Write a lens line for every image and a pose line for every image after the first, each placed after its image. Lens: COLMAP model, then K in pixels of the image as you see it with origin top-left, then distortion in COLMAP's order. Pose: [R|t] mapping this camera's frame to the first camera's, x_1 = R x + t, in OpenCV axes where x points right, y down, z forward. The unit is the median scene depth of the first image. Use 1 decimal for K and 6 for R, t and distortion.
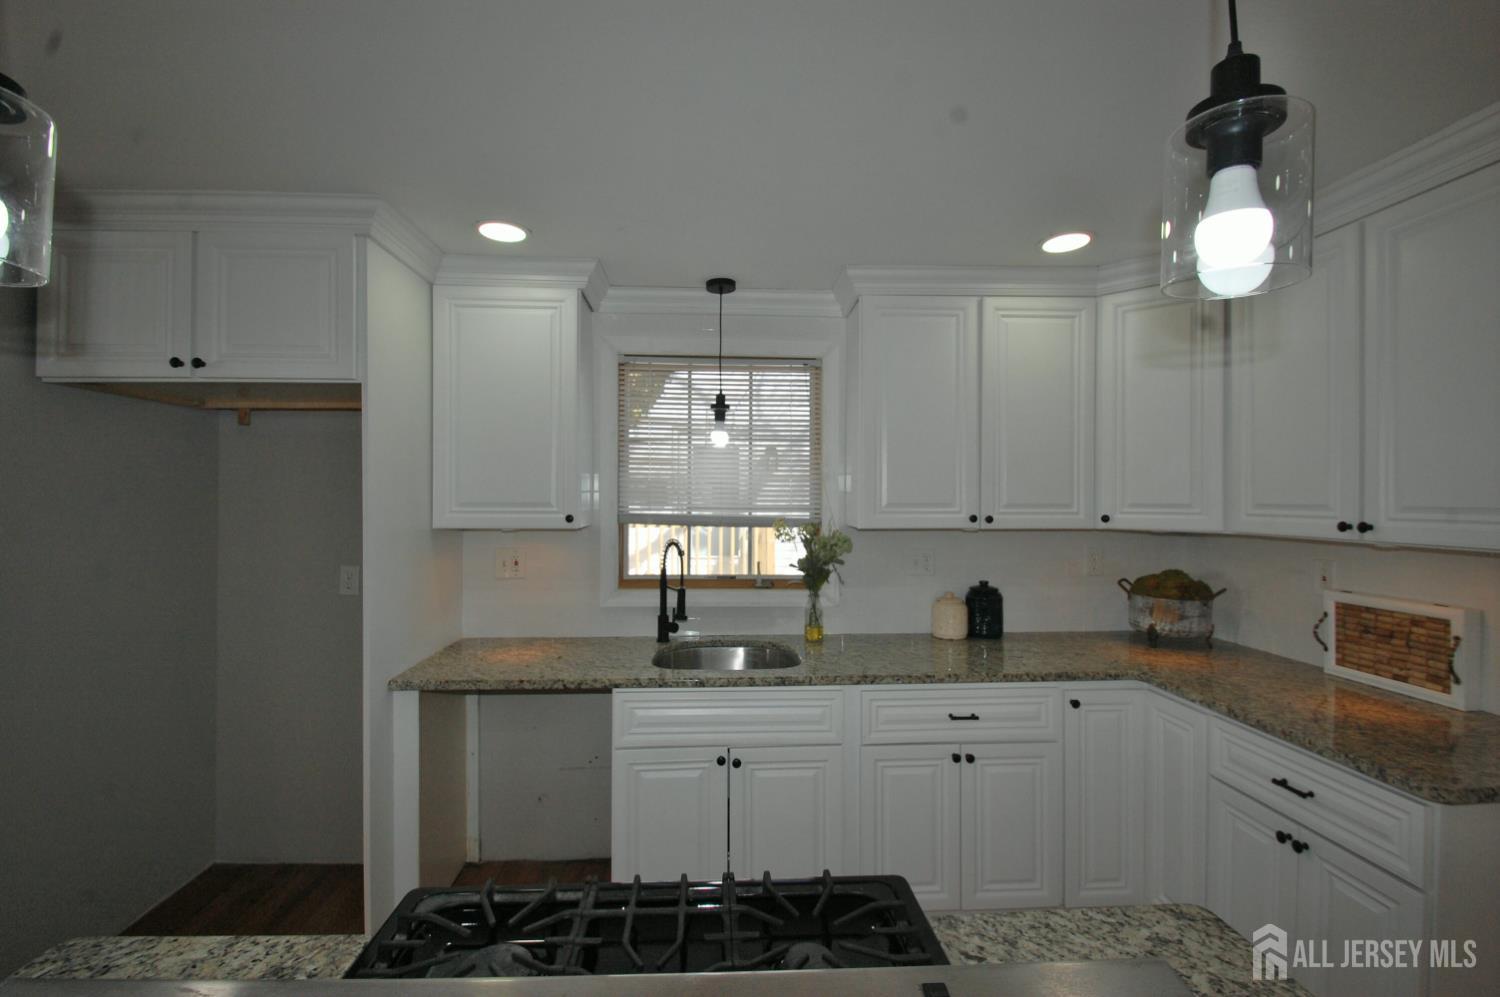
lens RADIAL K [[654.7, 0, 742.3], [0, 654.7, 496.9], [0, 0, 1]] dist [0.002912, -0.009182]
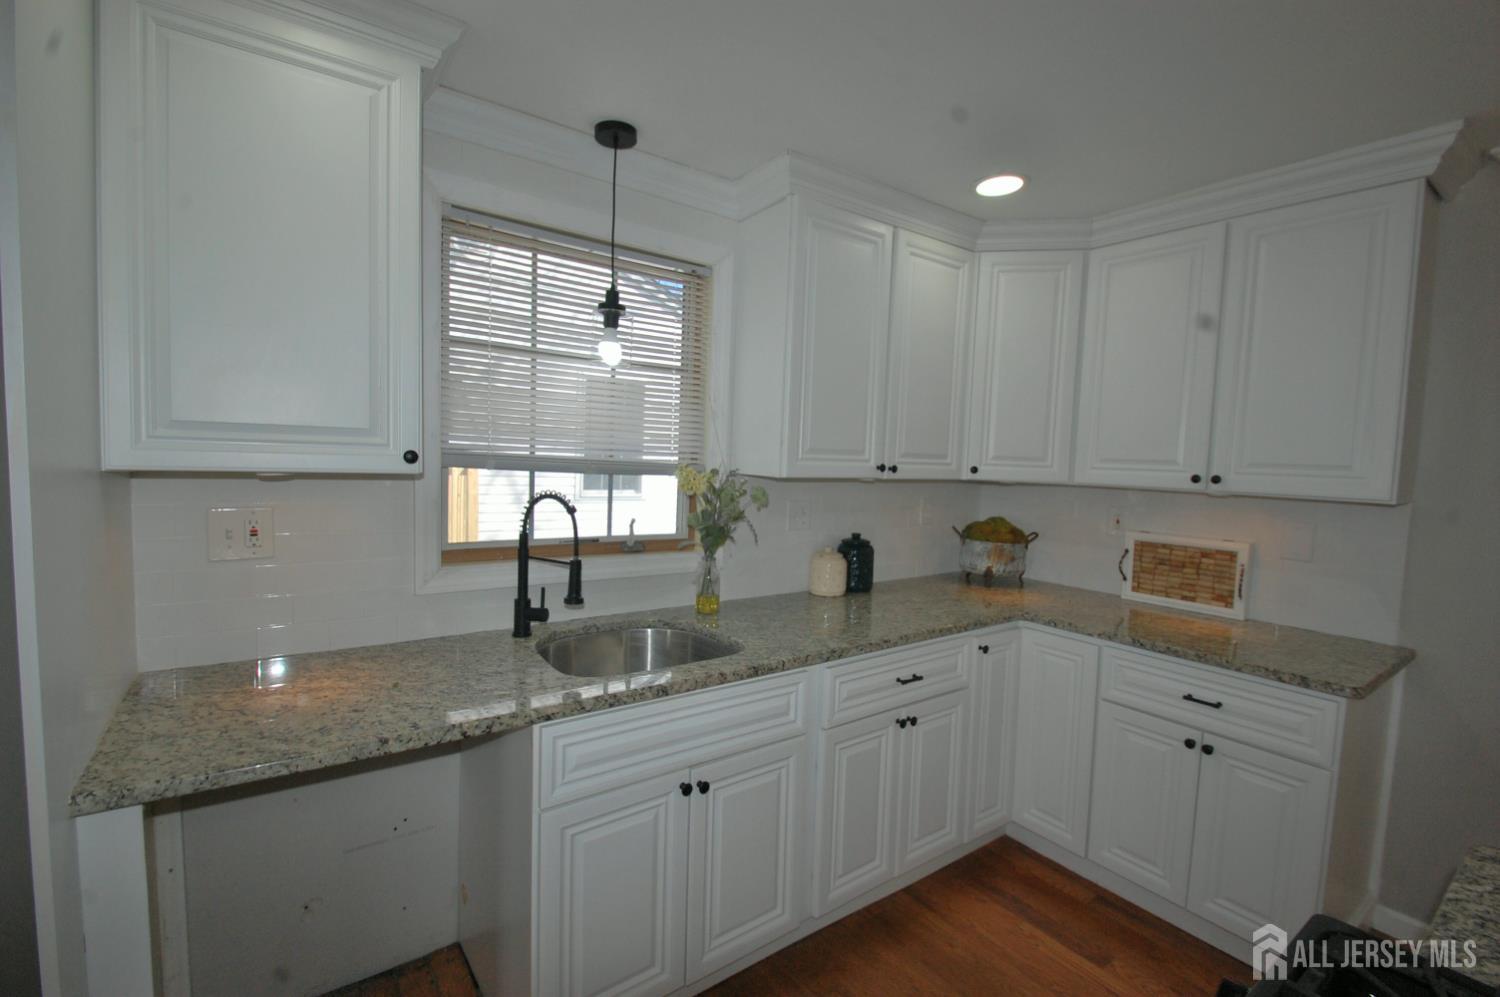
lens RADIAL K [[654.7, 0, 742.3], [0, 654.7, 496.9], [0, 0, 1]] dist [0.002912, -0.009182]
pose [[0.844709, -0.006861, 0.535181, -0.317834], [-0.033517, 0.997277, 0.065686, 0.020274], [-0.534175, -0.073423, 0.842180, 0.315929]]
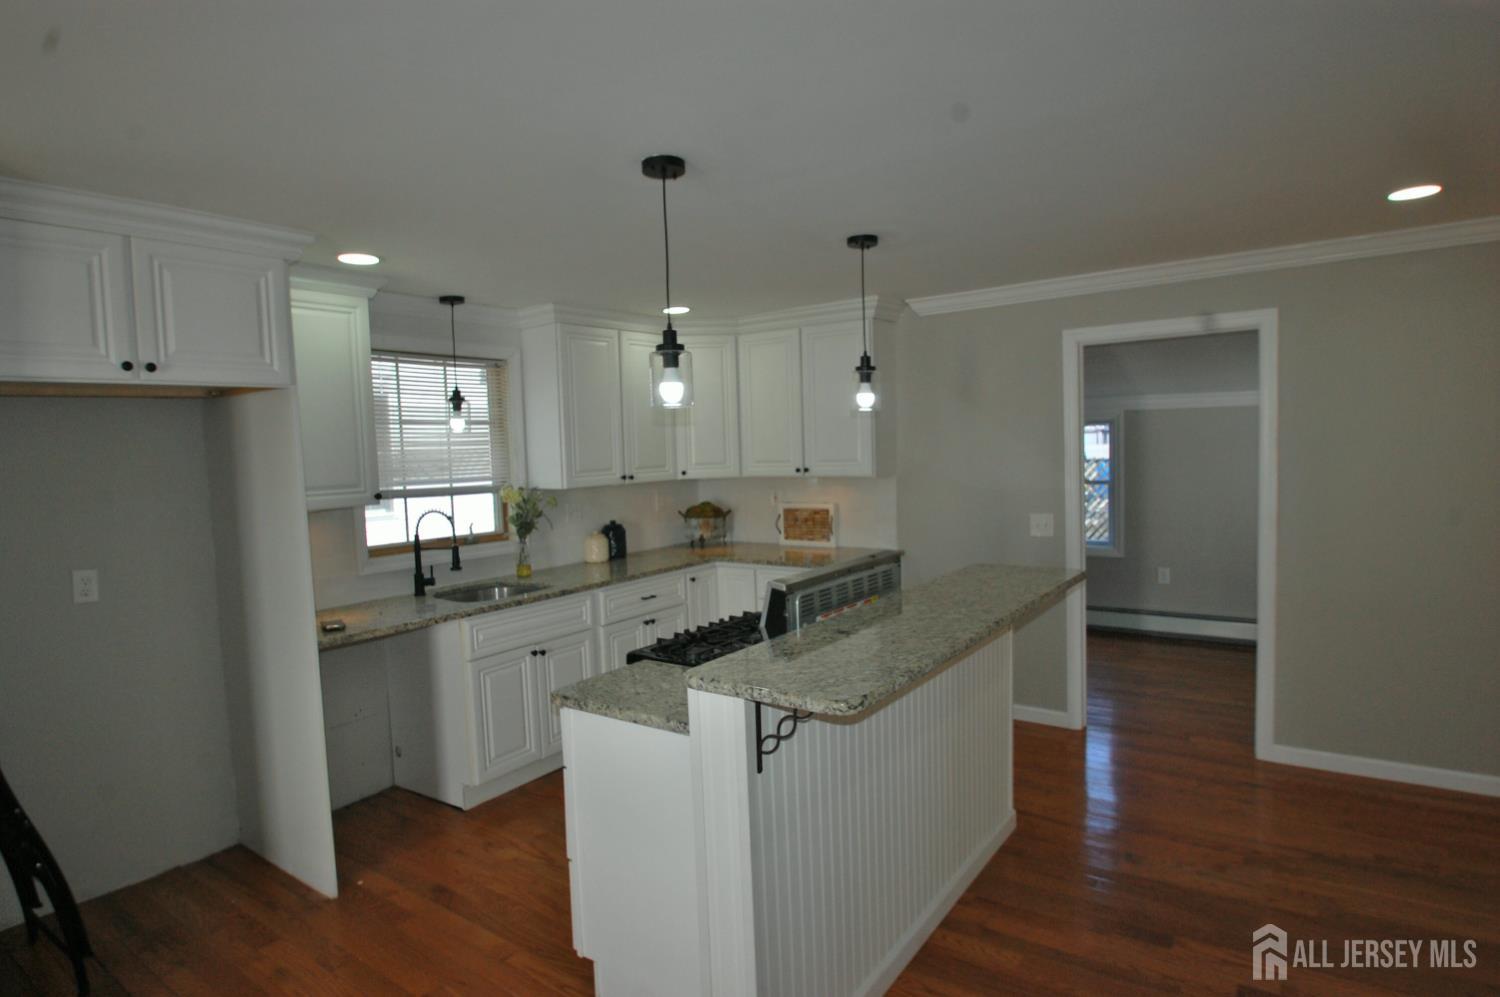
lens RADIAL K [[816.7, 0, 744.1], [0, 816.7, 496.7], [0, 0, 1]] dist [-0.023609, -0.000741]
pose [[0.630610, -0.073350, 0.772626, -0.945336], [0.034518, 0.997189, 0.066497, -0.038799], [-0.775332, -0.015264, 0.631370, -0.418647]]
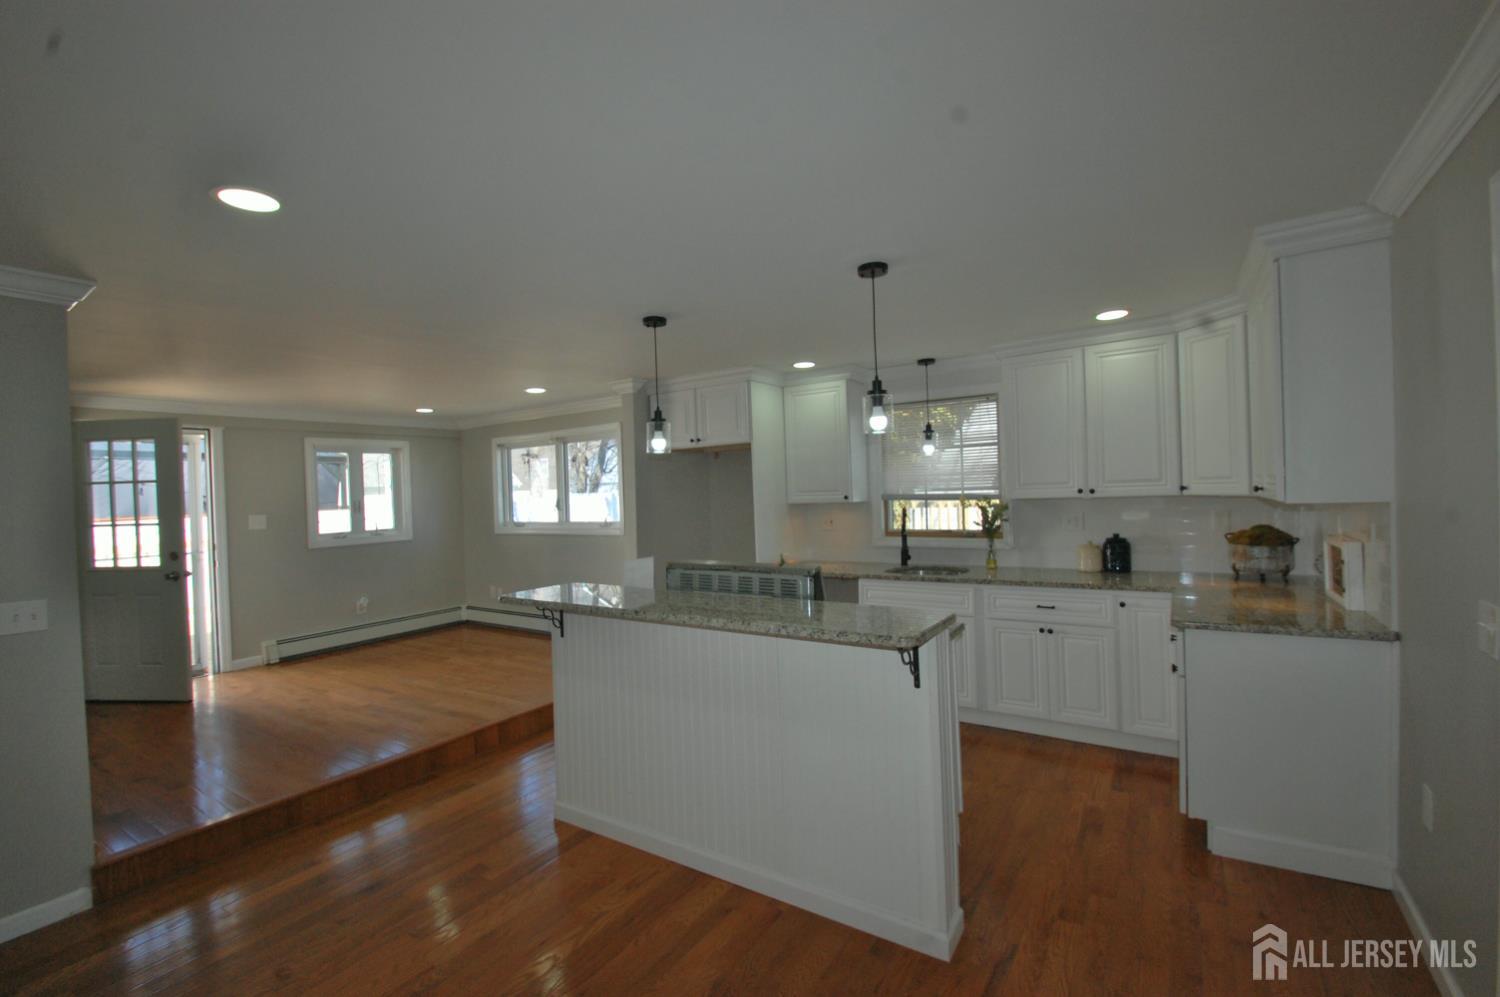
lens RADIAL K [[654.7, 0, 742.3], [0, 654.7, 496.9], [0, 0, 1]] dist [0.002912, -0.009182]
pose [[0.795212, -0.025198, -0.605807, 0.659683], [0.037943, 0.999246, 0.008243, 0.003715], [0.605143, -0.029541, 0.795569, -0.732026]]
